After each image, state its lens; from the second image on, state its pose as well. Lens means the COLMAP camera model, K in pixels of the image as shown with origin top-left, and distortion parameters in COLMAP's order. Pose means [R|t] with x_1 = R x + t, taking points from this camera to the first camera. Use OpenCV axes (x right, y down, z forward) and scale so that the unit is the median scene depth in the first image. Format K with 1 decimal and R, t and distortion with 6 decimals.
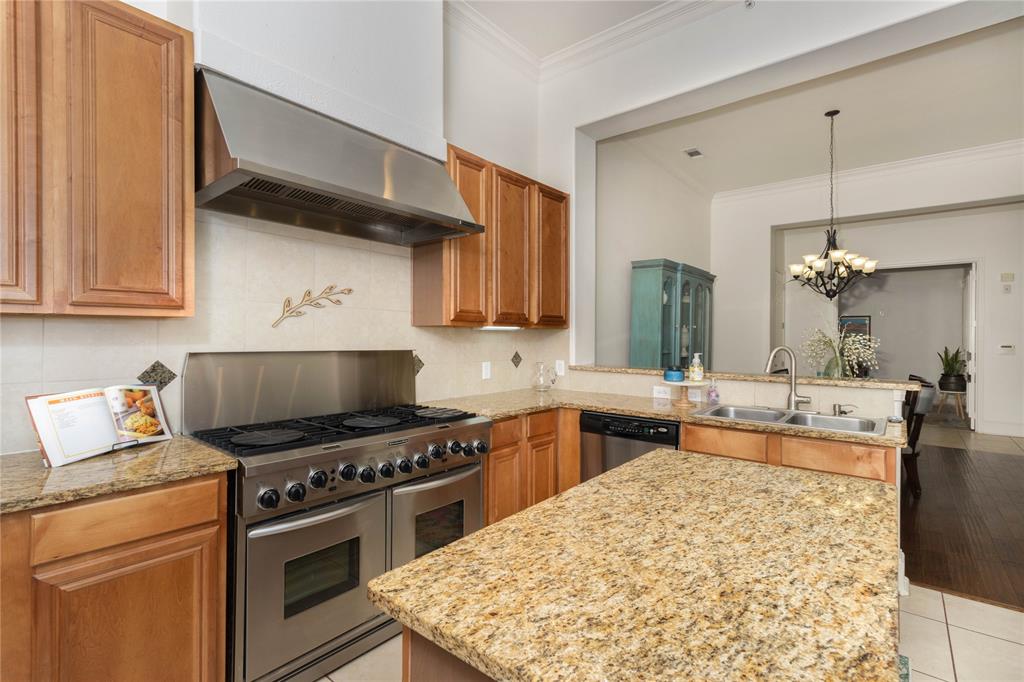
lens RADIAL K [[478.0, 0, 513.8], [0, 478.0, 338.0], [0, 0, 1]] dist [0.004383, 0.000512]
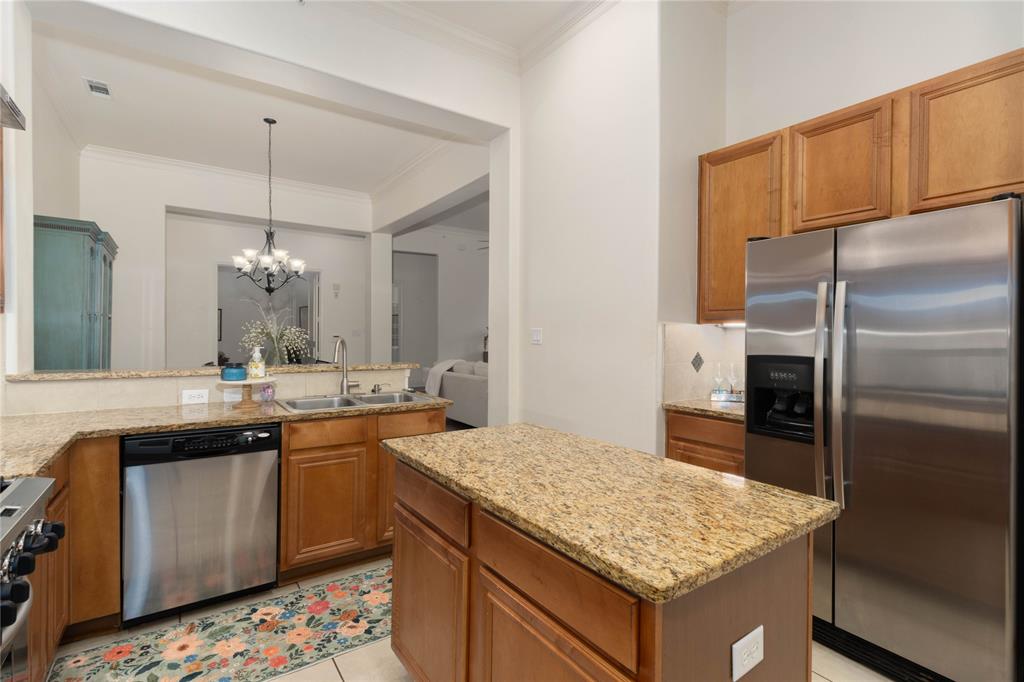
lens RADIAL K [[478.0, 0, 513.8], [0, 478.0, 338.0], [0, 0, 1]] dist [0.004383, 0.000512]
pose [[0.273590, -0.012904, 0.961760, -1.034661], [-0.004471, 0.999882, 0.014687, -0.003217], [-0.961836, -0.008318, 0.273500, 0.808465]]
